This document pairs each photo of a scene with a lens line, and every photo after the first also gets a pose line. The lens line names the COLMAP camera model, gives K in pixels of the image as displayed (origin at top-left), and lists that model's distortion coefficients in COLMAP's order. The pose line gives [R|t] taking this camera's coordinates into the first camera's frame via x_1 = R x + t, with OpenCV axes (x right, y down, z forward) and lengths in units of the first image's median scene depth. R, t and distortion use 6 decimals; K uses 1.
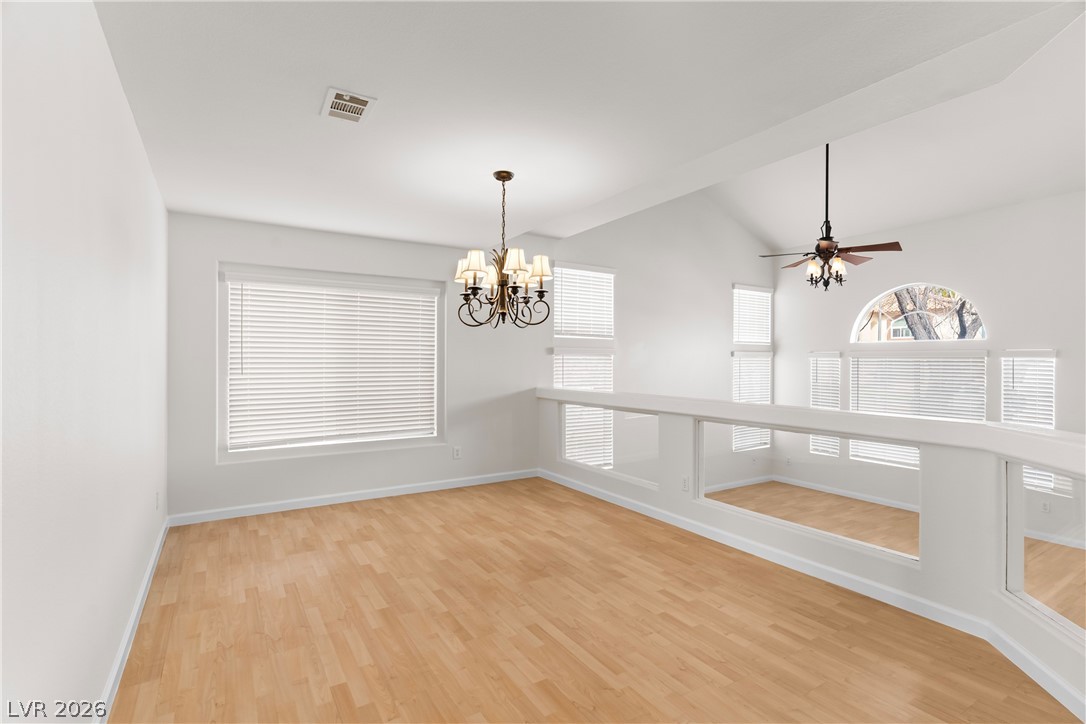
lens RADIAL K [[516.4, 0, 546.1], [0, 516.4, 362.0], [0, 0, 1]] dist [0.002686, -0.000118]
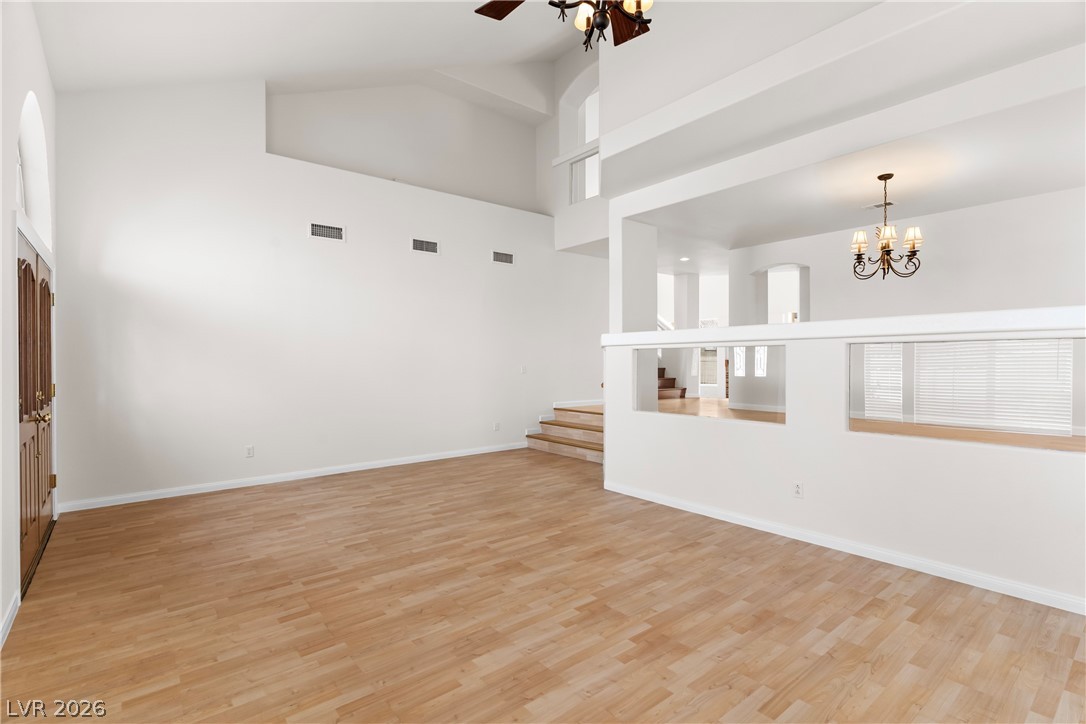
lens RADIAL K [[516.4, 0, 546.1], [0, 516.4, 362.0], [0, 0, 1]] dist [0.002686, -0.000118]
pose [[-0.992642, -0.001969, -0.121073, 0.542467], [-0.002205, 0.999996, 0.001812, 0.090190], [0.121069, 0.002066, -0.992642, 1.193024]]
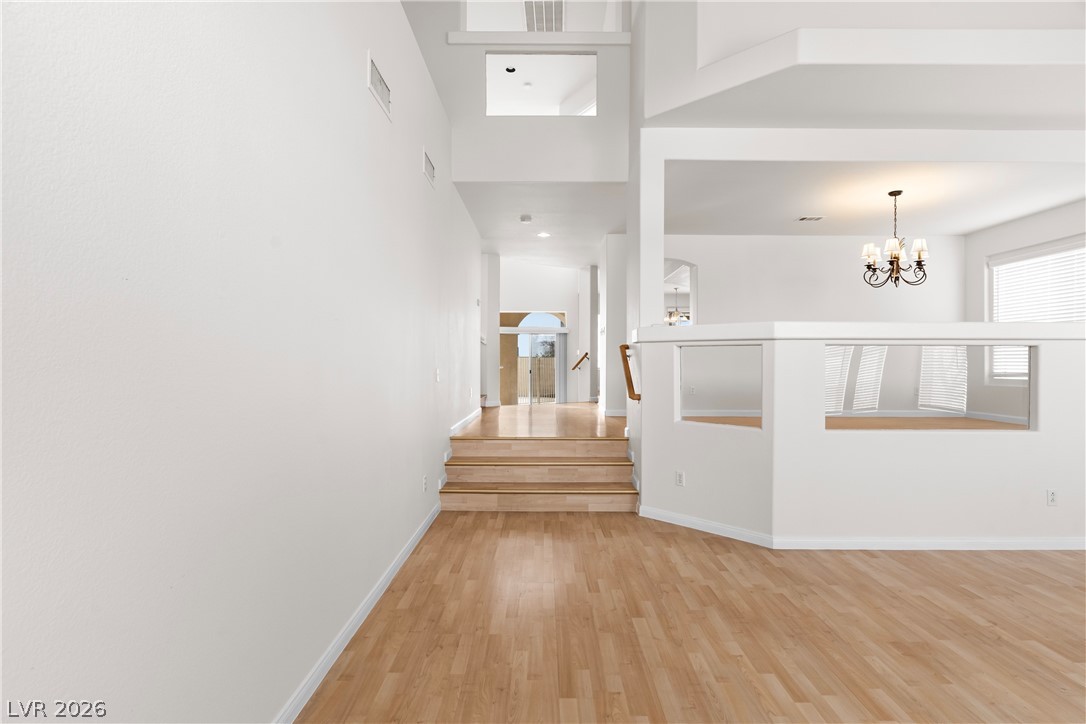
lens RADIAL K [[530.9, 0, 543.0], [0, 530.9, 362.0], [0, 0, 1]] dist [-0.002313, -0.000127]
pose [[-0.537533, -0.004881, -0.843228, 0.971265], [-0.006028, 0.999980, -0.001945, 0.093509], [0.843221, 0.004038, -0.537552, 0.483356]]
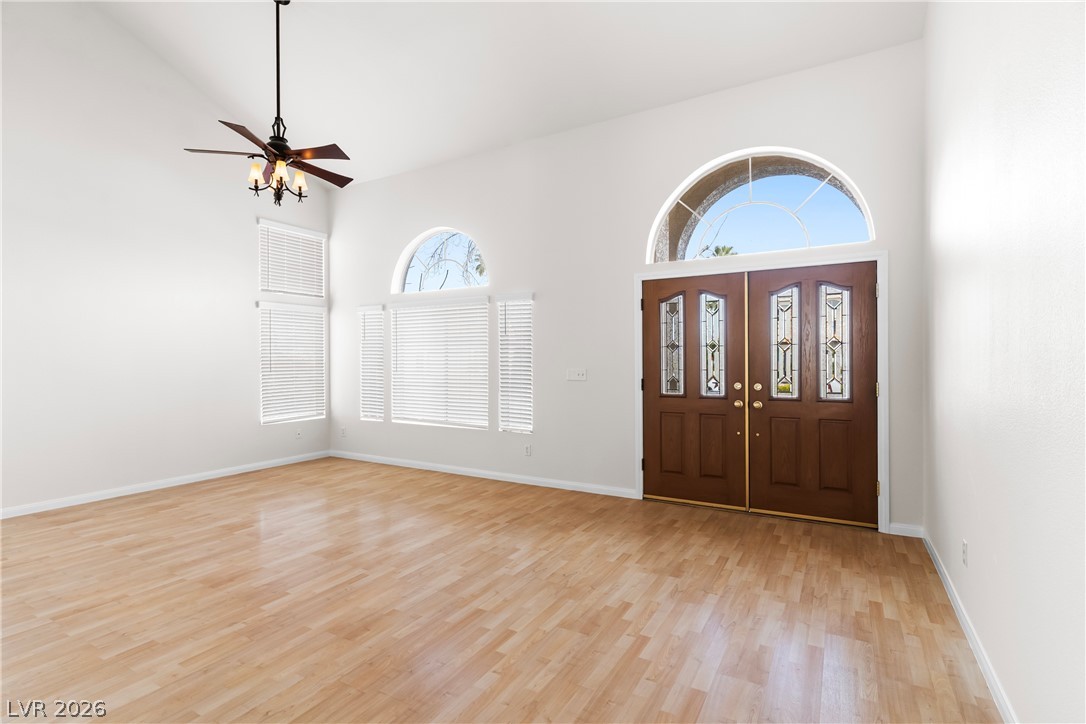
lens RADIAL K [[516.4, 0, 546.1], [0, 516.4, 362.0], [0, 0, 1]] dist [0.002686, -0.000118]
pose [[0.886340, -0.011334, 0.462896, 0.461487], [0.009915, 0.999936, 0.005498, 0.089851], [-0.462929, -0.000283, 0.886395, 0.084307]]
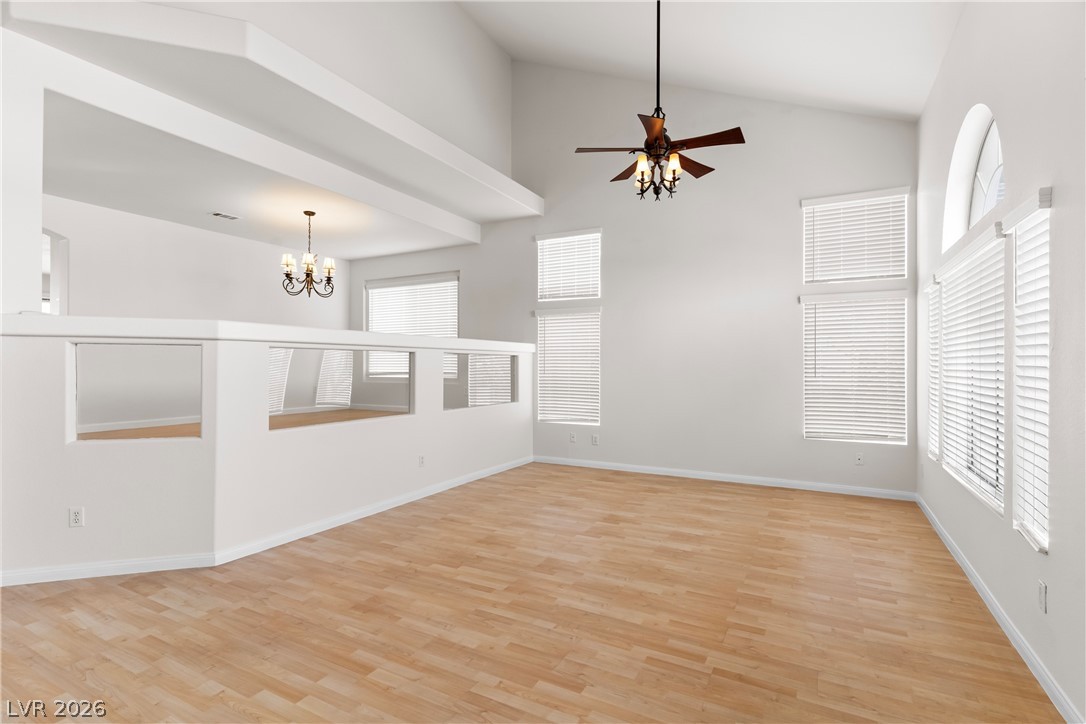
lens RADIAL K [[516.4, 0, 546.1], [0, 516.4, 362.0], [0, 0, 1]] dist [0.002686, -0.000118]
pose [[0.491513, -0.007825, -0.870835, 0.967587], [-0.001771, 0.999949, -0.009984, 0.093498], [0.870868, 0.006450, 0.491474, 0.417878]]
